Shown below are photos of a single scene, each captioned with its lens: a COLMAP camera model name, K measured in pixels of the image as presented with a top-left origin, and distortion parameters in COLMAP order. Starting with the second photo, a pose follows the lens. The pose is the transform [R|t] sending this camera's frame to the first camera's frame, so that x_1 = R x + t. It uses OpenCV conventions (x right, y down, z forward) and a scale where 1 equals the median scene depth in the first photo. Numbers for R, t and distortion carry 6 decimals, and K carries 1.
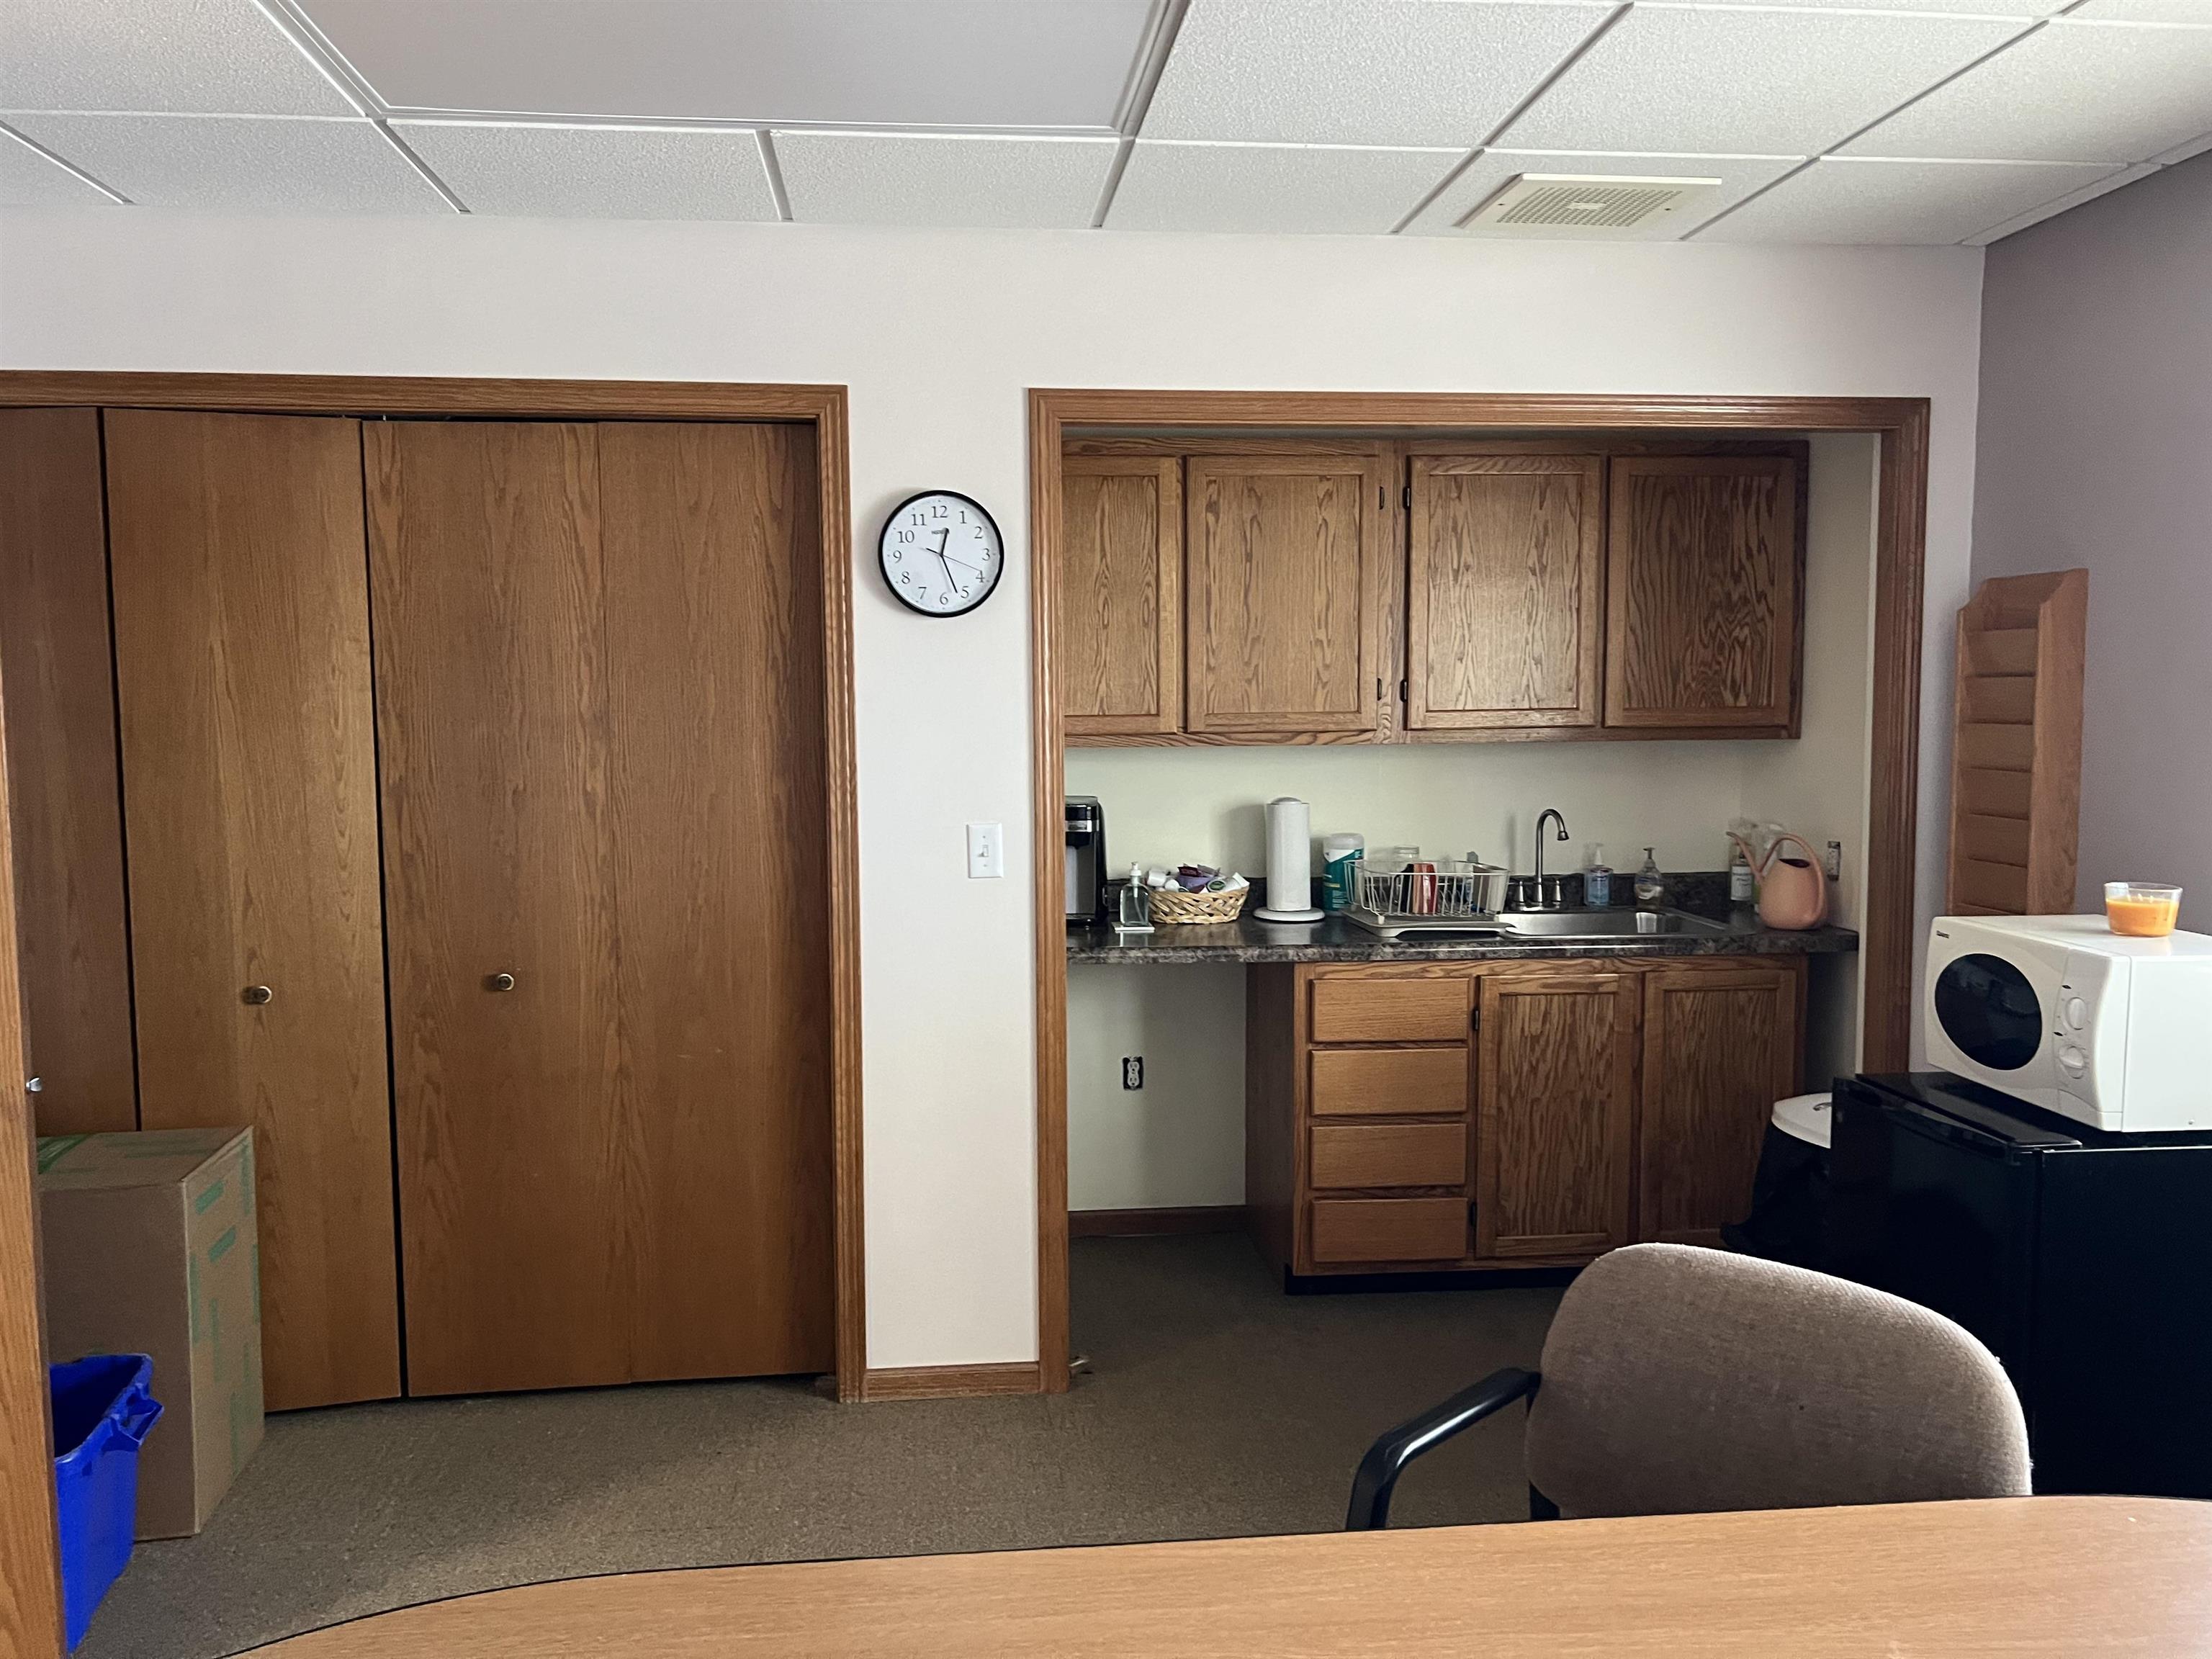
lens RADIAL K [[1647.5, 0, 1099.9], [0, 1647.5, 801.0], [0, 0, 1]] dist [0.049919, -0.088715]
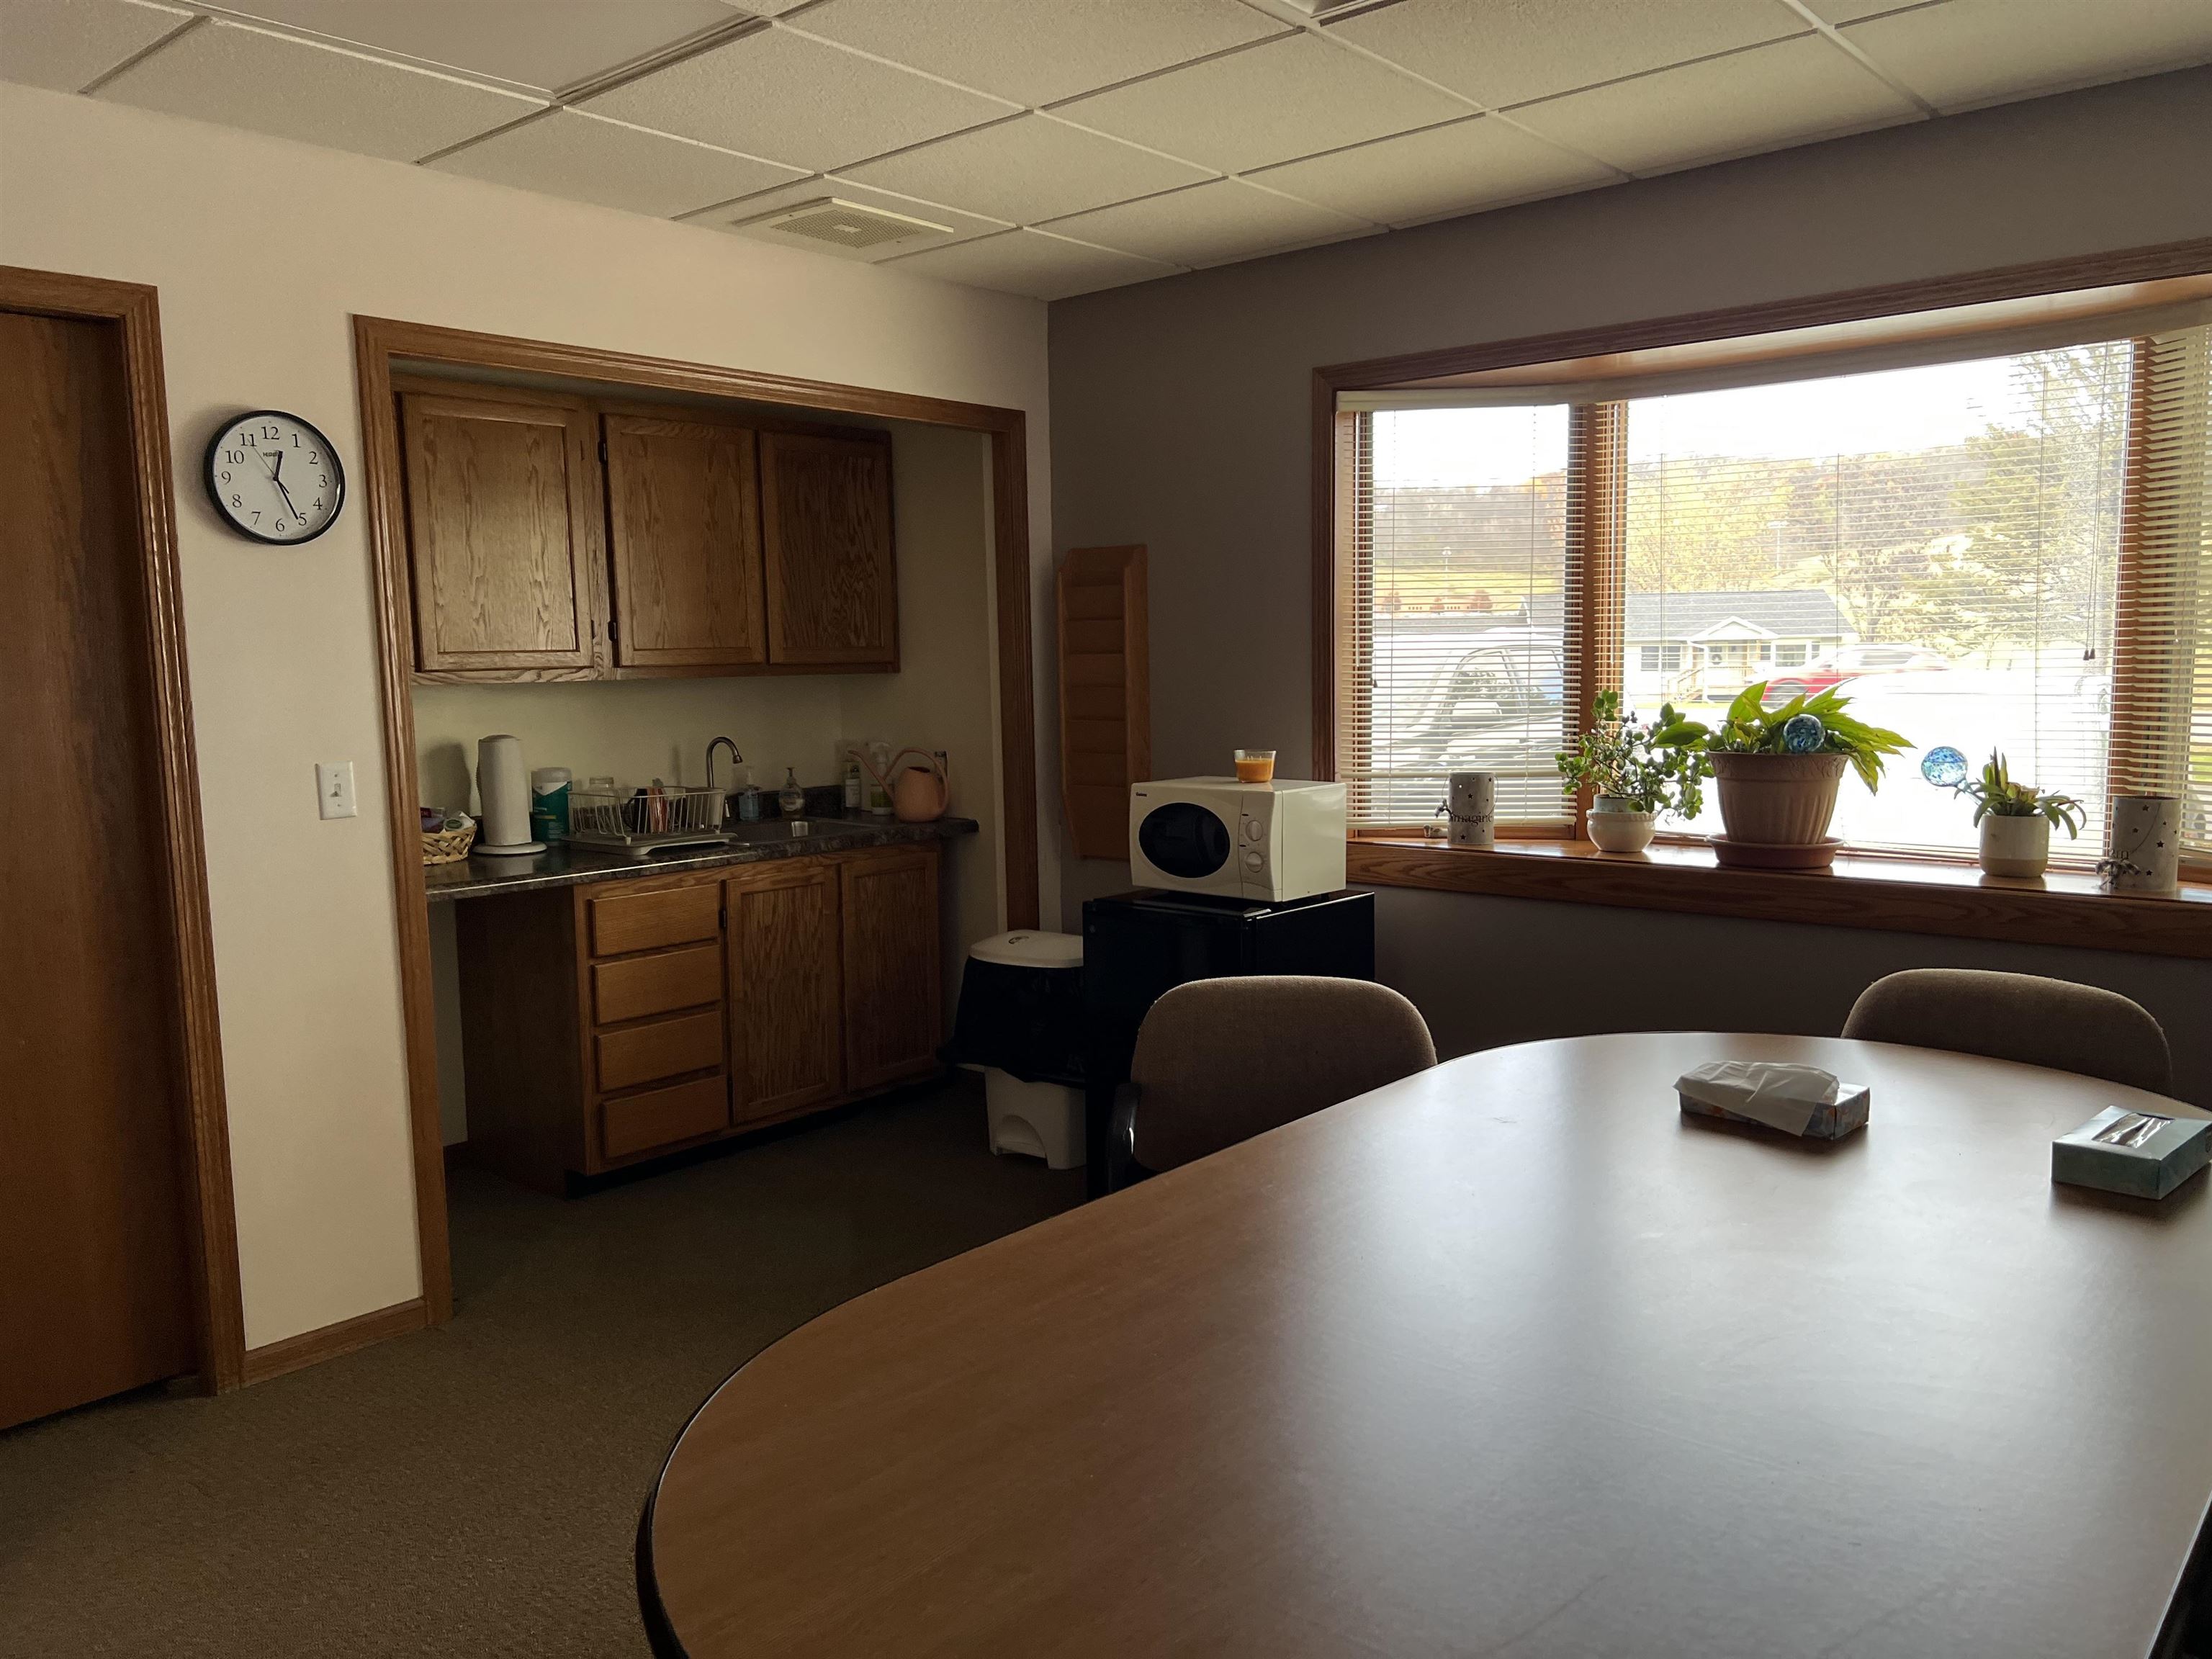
lens RADIAL K [[1709.5, 0, 1106.0], [0, 1709.5, 829.5], [0, 0, 1]] dist [-0.043712, -0.013803]
pose [[0.695198, -0.075011, 0.714894, -0.426132], [0.053453, 0.997181, 0.052650, 0.022982], [-0.716828, 0.001611, 0.697248, -0.010609]]
